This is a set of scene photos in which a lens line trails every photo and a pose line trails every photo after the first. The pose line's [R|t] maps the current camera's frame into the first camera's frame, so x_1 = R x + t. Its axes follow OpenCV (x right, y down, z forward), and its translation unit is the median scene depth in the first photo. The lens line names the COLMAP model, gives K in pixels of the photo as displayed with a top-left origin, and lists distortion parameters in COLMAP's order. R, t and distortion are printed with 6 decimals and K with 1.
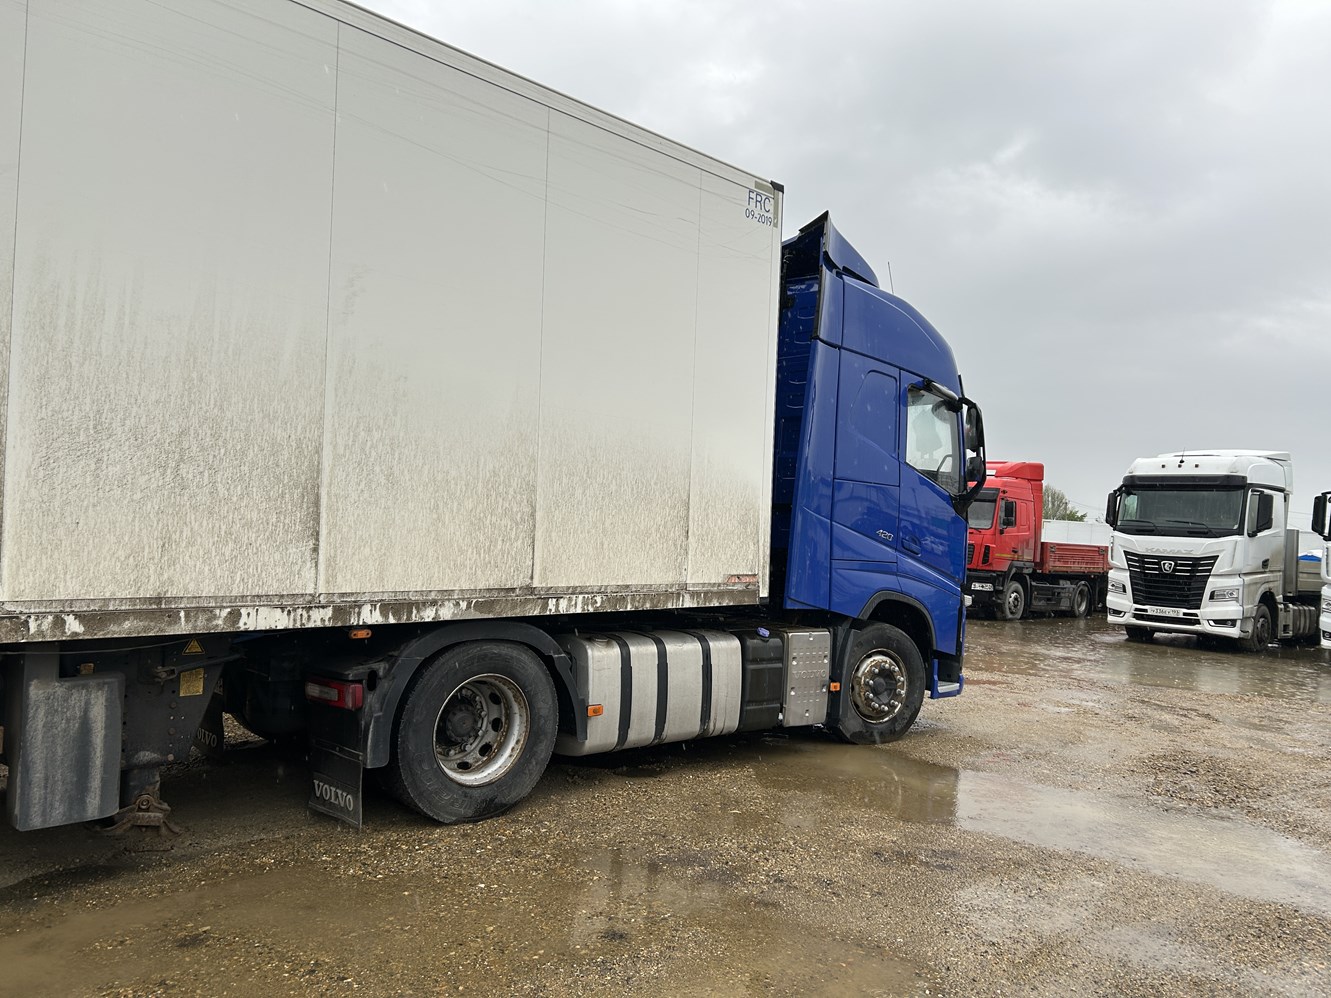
lens RADIAL K [[1001.7, 0, 670.8], [0, 1001.7, 499.9], [0, 0, 1]] dist [0.073303, -0.090551]
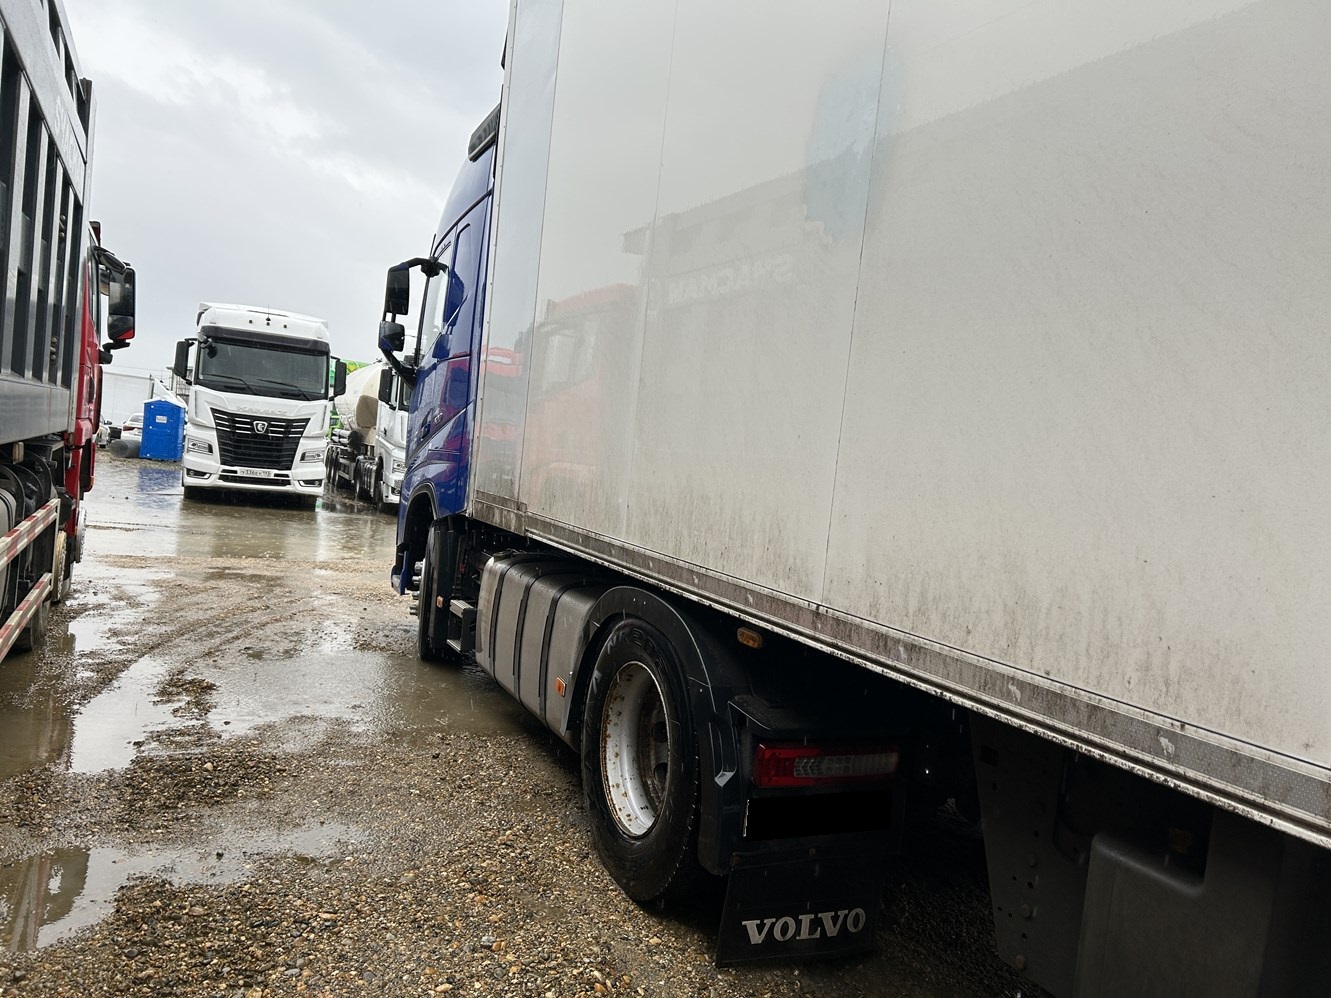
lens RADIAL K [[1001.7, 0, 668.1], [0, 1001.7, 499.5], [0, 0, 1]] dist [0.073303, -0.090551]
pose [[0.348789, -0.050804, 0.935823, -0.291918], [-0.109936, 0.989418, 0.094688, -0.000735], [-0.930731, -0.135906, 0.339513, 0.294136]]
